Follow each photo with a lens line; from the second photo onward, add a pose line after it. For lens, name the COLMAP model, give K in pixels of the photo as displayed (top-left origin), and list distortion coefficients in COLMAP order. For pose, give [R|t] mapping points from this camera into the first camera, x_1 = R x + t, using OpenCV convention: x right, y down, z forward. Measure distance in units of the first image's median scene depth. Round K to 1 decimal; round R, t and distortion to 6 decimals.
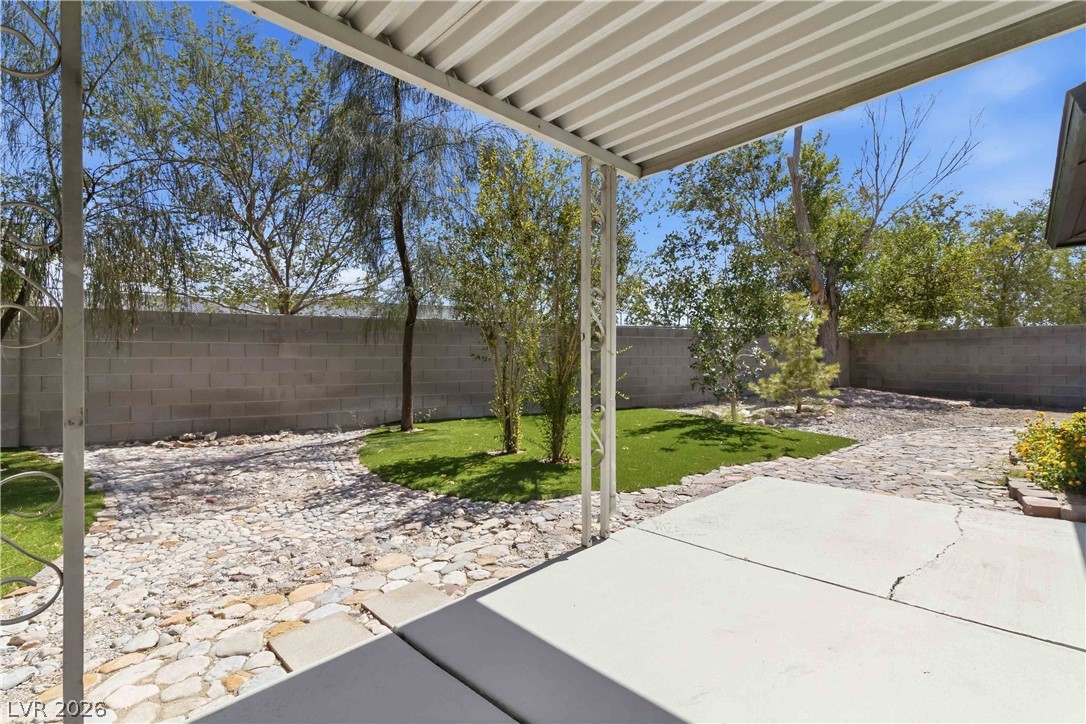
lens RADIAL K [[504.5, 0, 543.0], [0, 504.5, 362.0], [0, 0, 1]] dist [-0.001525, 0.000219]
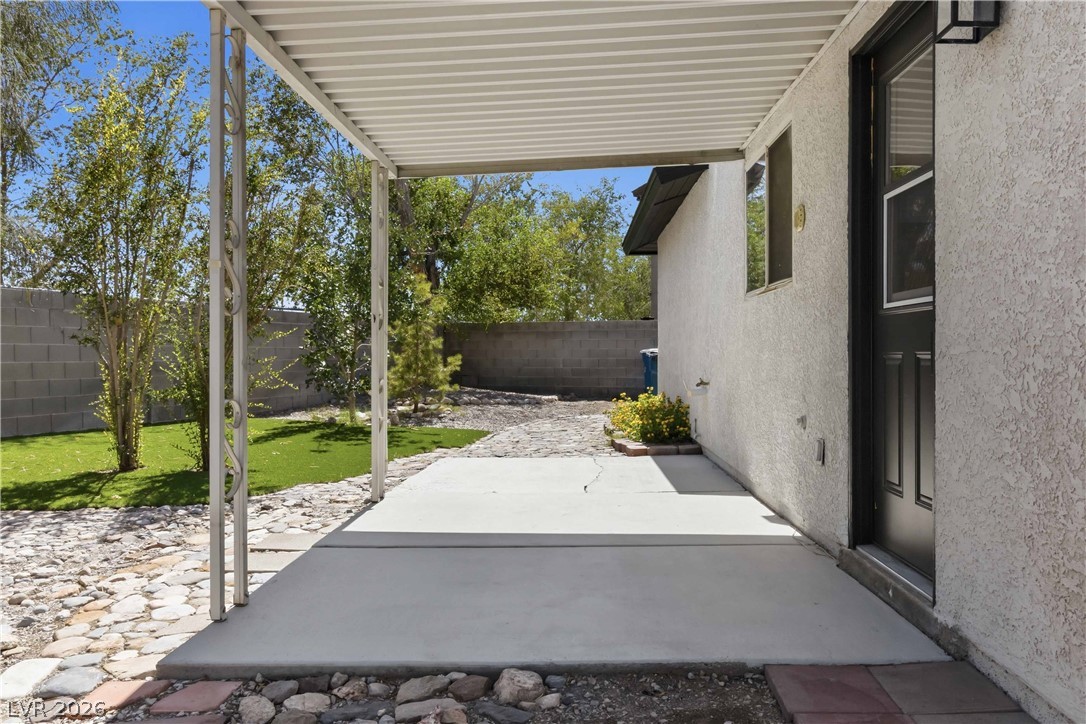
lens RADIAL K [[796.4, 0, 543.0], [0, 796.4, 362.0], [0, 0, 1]] dist [0.012687, 0.003411]
pose [[0.751605, -0.003257, 0.659606, -0.251005], [0.003950, 0.999992, 0.000437, 0.015480], [-0.659602, 0.002277, 0.751612, -0.185459]]
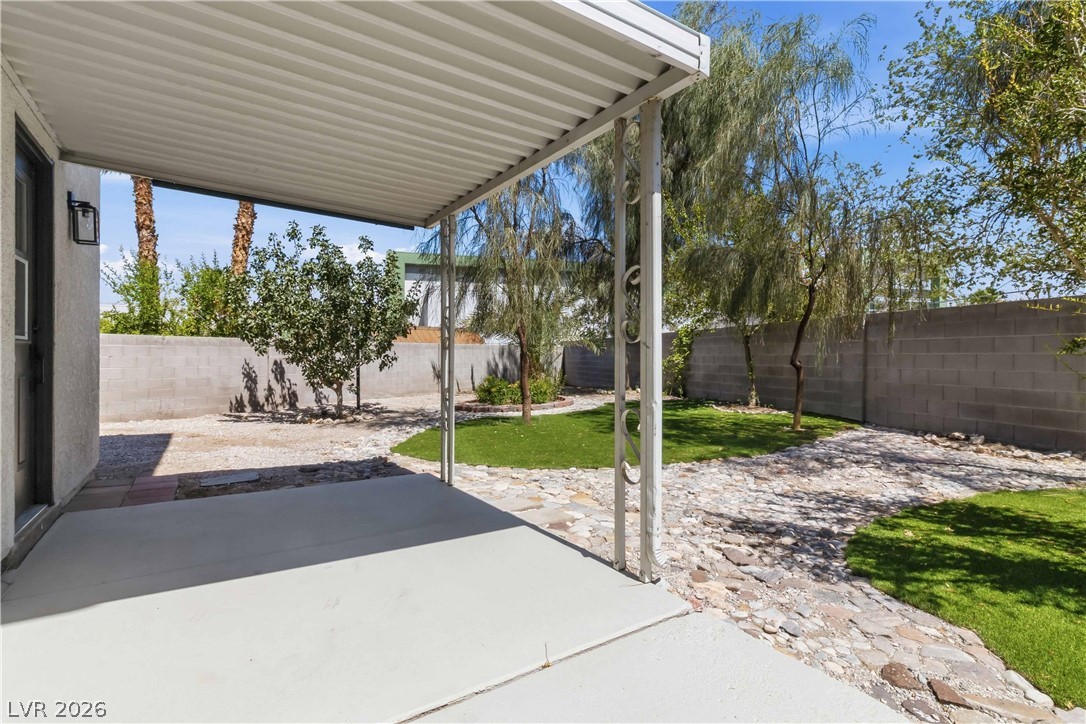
lens RADIAL K [[504.5, 0, 543.0], [0, 504.5, 362.0], [0, 0, 1]] dist [-0.001525, 0.000219]
pose [[-0.212148, 0.013208, -0.977148, 0.293115], [-0.006141, 0.999871, 0.014849, -0.001032], [0.977218, 0.009151, -0.212040, 0.320782]]
